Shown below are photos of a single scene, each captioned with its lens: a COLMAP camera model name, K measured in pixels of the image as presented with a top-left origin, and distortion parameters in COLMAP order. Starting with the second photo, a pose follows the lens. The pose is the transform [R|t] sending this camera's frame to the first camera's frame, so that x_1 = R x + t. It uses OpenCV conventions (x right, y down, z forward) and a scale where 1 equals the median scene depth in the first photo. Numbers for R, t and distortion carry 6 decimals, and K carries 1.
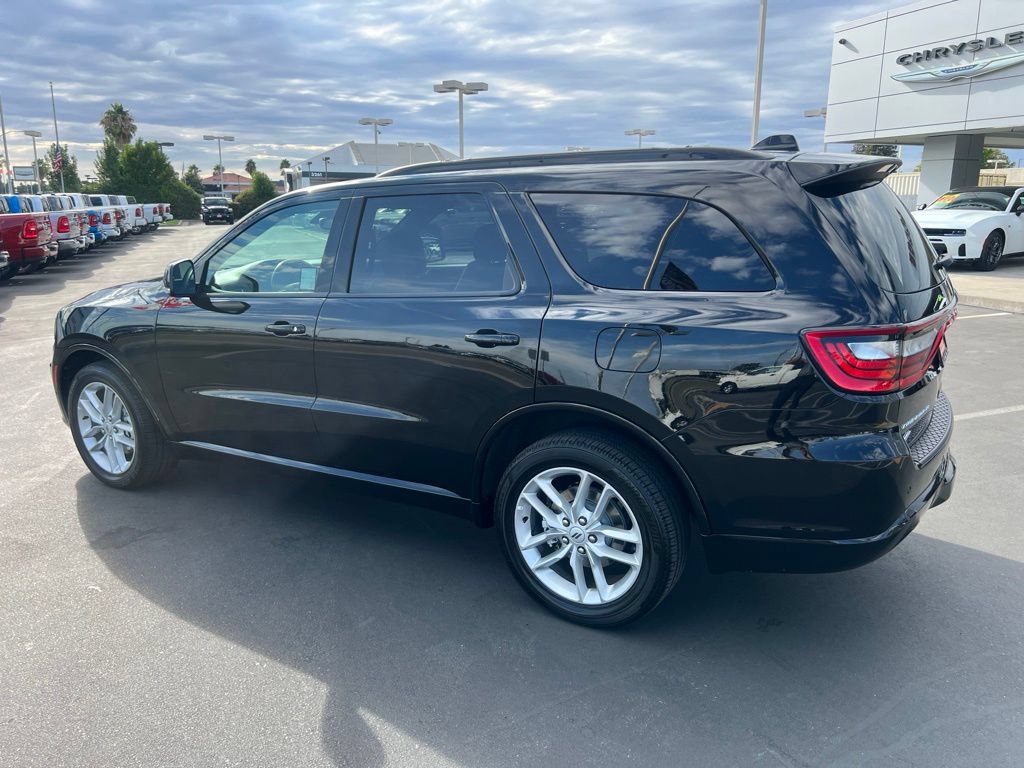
lens RADIAL K [[779.0, 0, 514.8], [0, 779.0, 380.0], [0, 0, 1]] dist [0.049676, -0.060895]
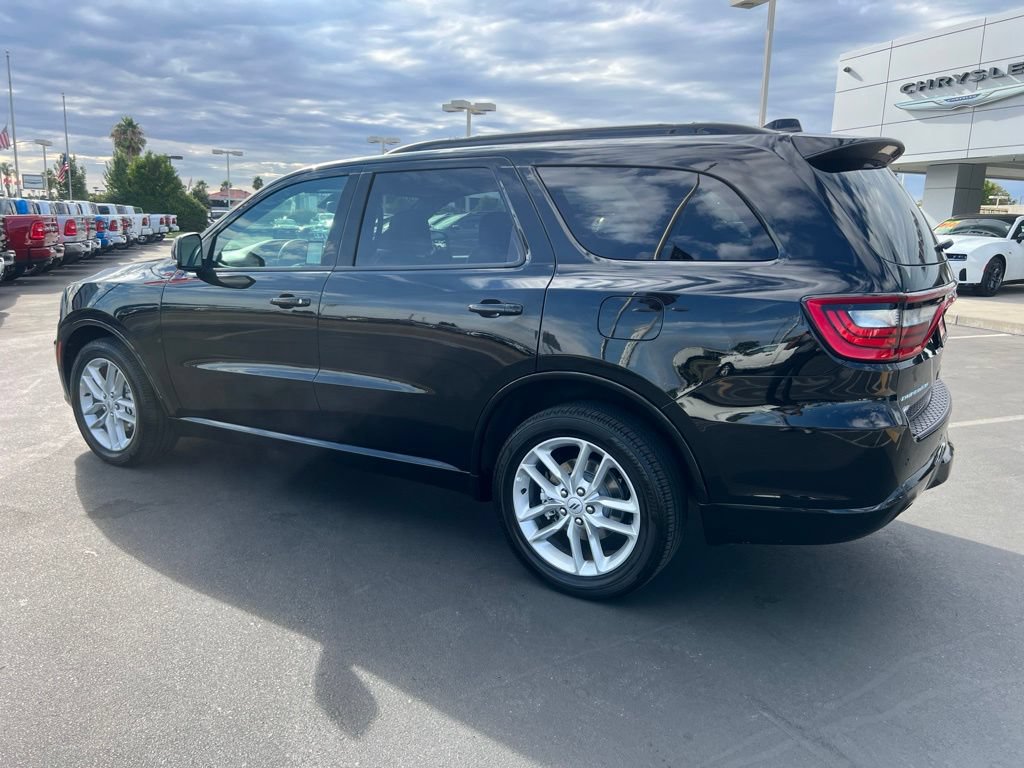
lens RADIAL K [[779.0, 0, 514.6], [0, 779.0, 383.1], [0, 0, 1]] dist [0.049676, -0.060895]
pose [[0.999641, 0.026805, -0.000157, -0.001321], [-0.026799, 0.999276, -0.026993, 0.052182], [-0.000567, 0.026987, 0.999636, -0.004217]]
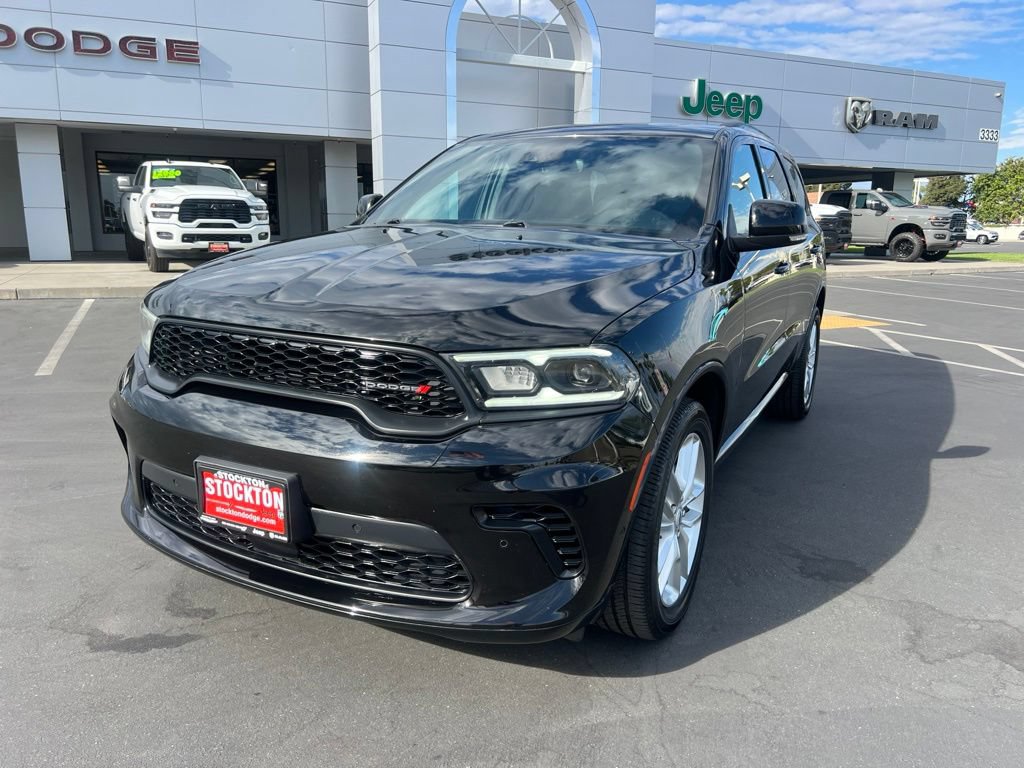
lens RADIAL K [[779.0, 0, 527.5], [0, 779.0, 383.9], [0, 0, 1]] dist [0.049676, -0.060895]
pose [[-0.093378, -0.197603, 0.975824, -1.157453], [0.214753, 0.953038, 0.213539, -0.185837], [-0.972194, 0.229501, -0.046557, 1.264886]]
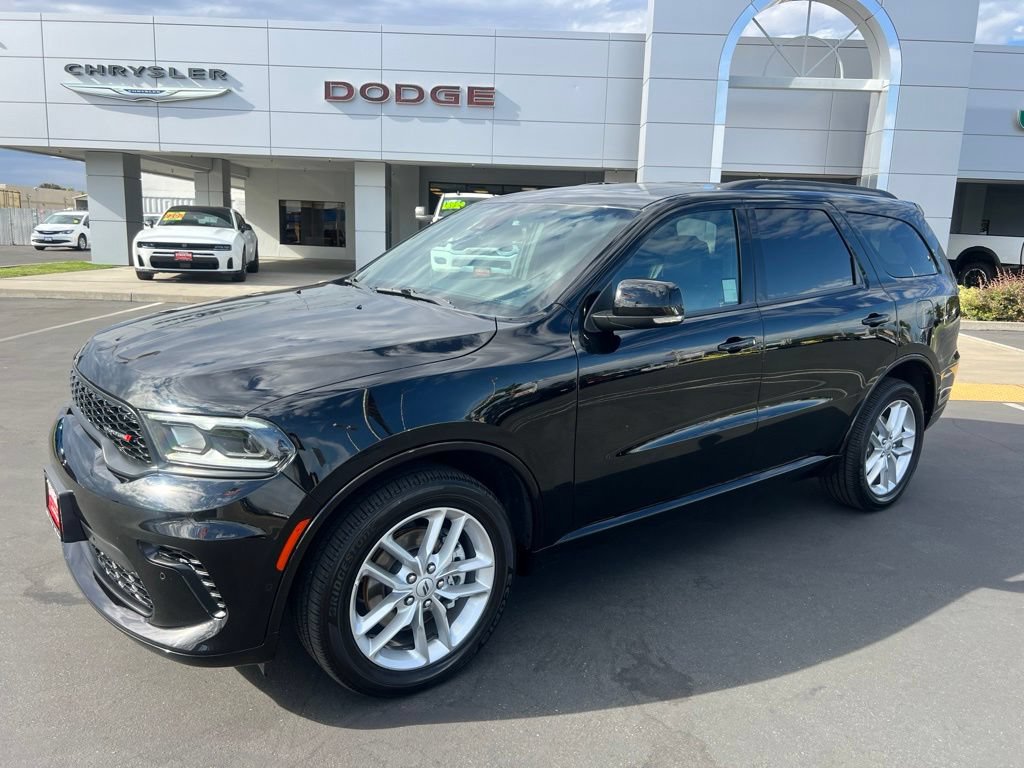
lens RADIAL K [[779.0, 0, 518.1], [0, 779.0, 382.7], [0, 0, 1]] dist [0.049676, -0.060895]
pose [[0.342277, -0.161861, 0.925552, -1.126678], [0.179792, 0.978131, 0.104568, -0.144894], [-0.922237, 0.130616, 0.363893, 0.821675]]
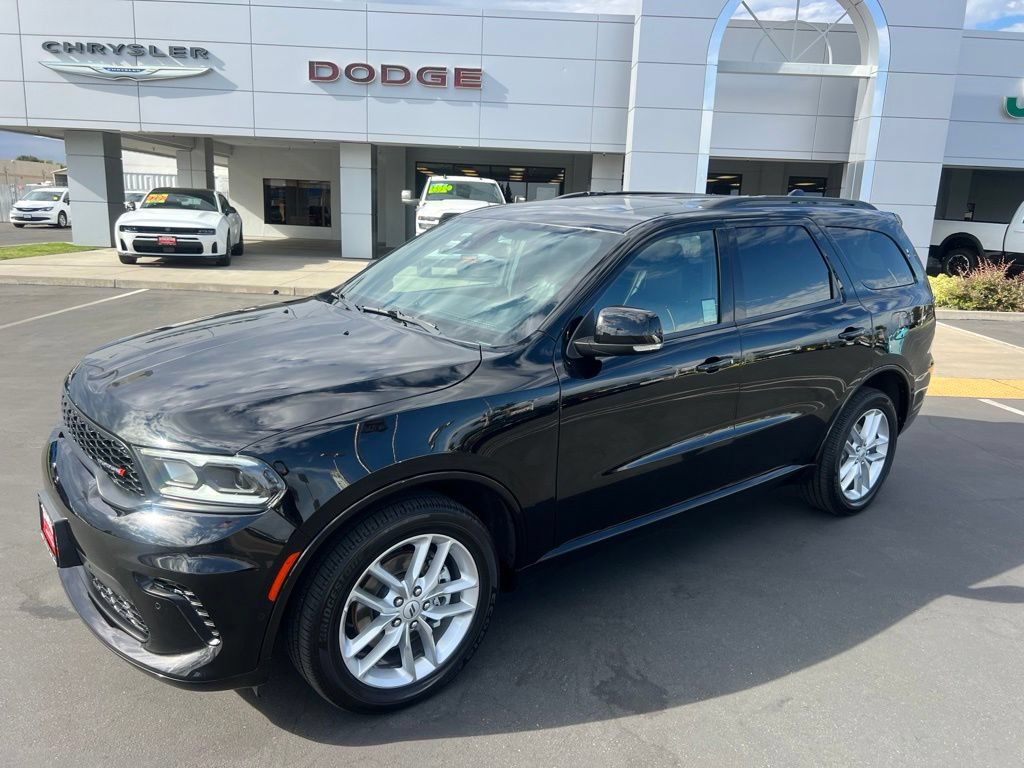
lens RADIAL K [[779.0, 0, 520.5], [0, 779.0, 391.1], [0, 0, 1]] dist [0.049676, -0.060895]
pose [[0.325206, -0.198820, 0.924506, -1.136359], [0.175444, 0.973360, 0.147612, -0.190656], [-0.929226, 0.114195, 0.351424, 0.805230]]
